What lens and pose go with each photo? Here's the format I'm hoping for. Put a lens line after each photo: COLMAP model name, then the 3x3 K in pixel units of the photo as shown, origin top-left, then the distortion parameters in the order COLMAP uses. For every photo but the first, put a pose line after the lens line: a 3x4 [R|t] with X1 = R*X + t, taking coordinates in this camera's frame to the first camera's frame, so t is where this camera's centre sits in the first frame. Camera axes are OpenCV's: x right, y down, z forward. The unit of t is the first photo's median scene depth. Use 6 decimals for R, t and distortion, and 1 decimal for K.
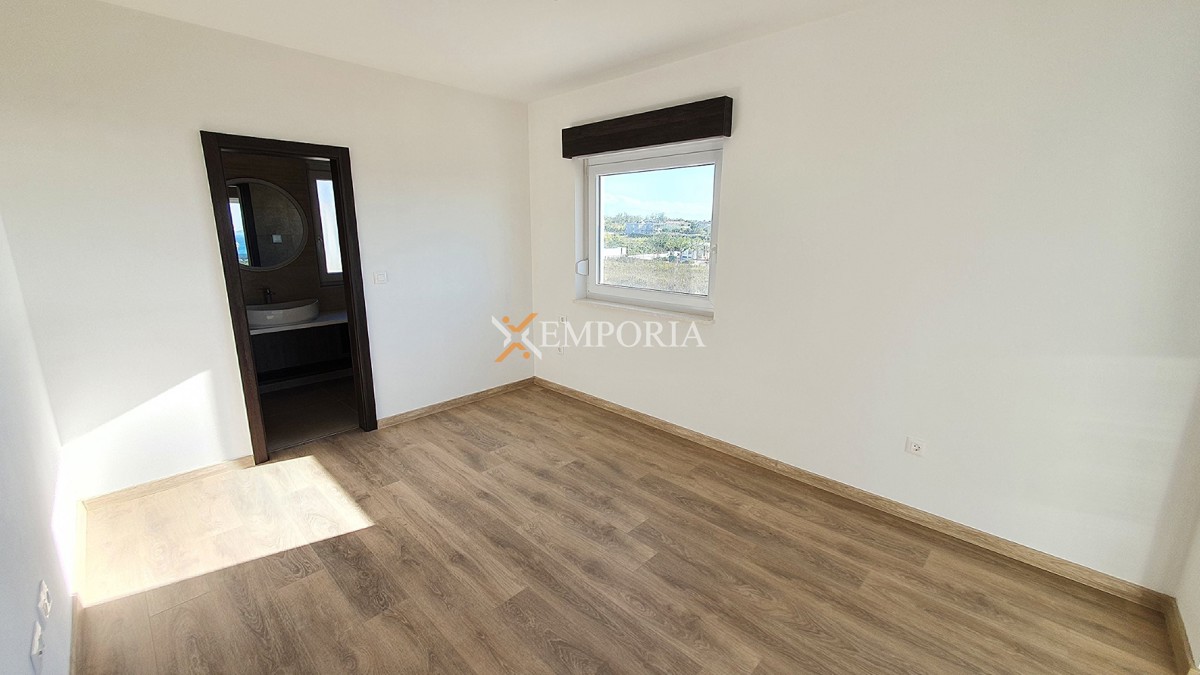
lens RADIAL K [[477.5, 0, 602.2], [0, 477.5, 338.4], [0, 0, 1]] dist [-0.002924, -0.000236]
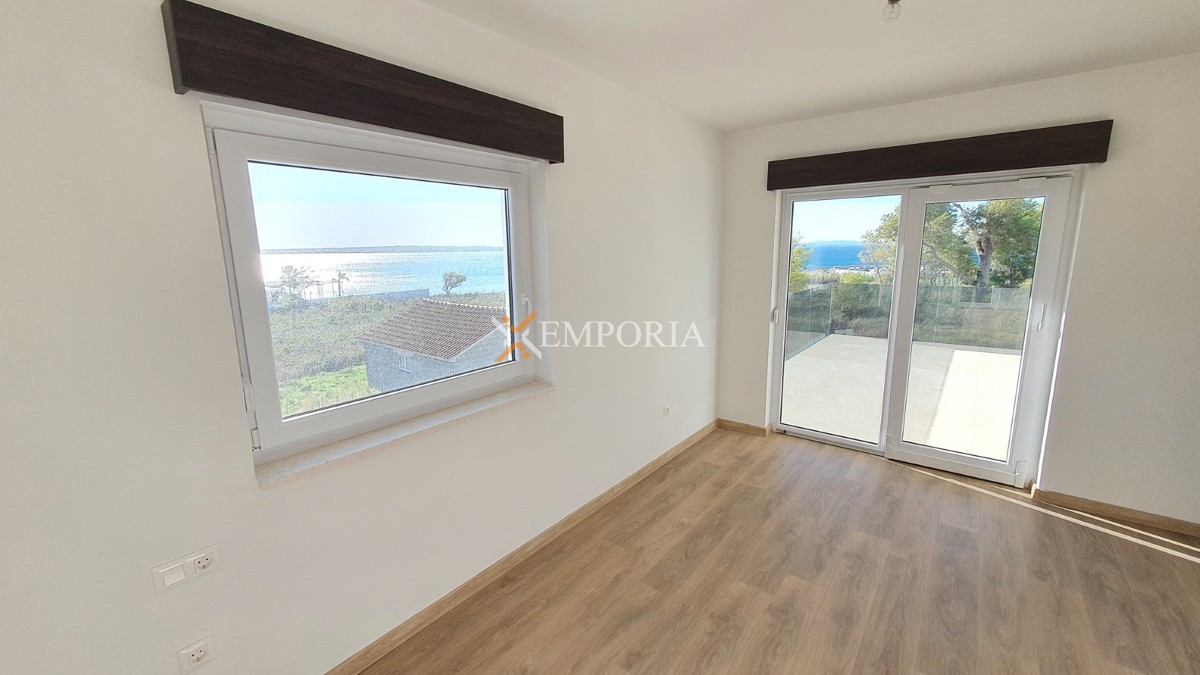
lens RADIAL K [[477.5, 0, 602.3], [0, 477.5, 331.3], [0, 0, 1]] dist [-0.002924, -0.000236]
pose [[-0.103114, -0.172007, 0.979684, -0.696255], [0.238574, 0.951907, 0.192240, -0.321509], [-0.965634, 0.253550, -0.057118, 1.179035]]
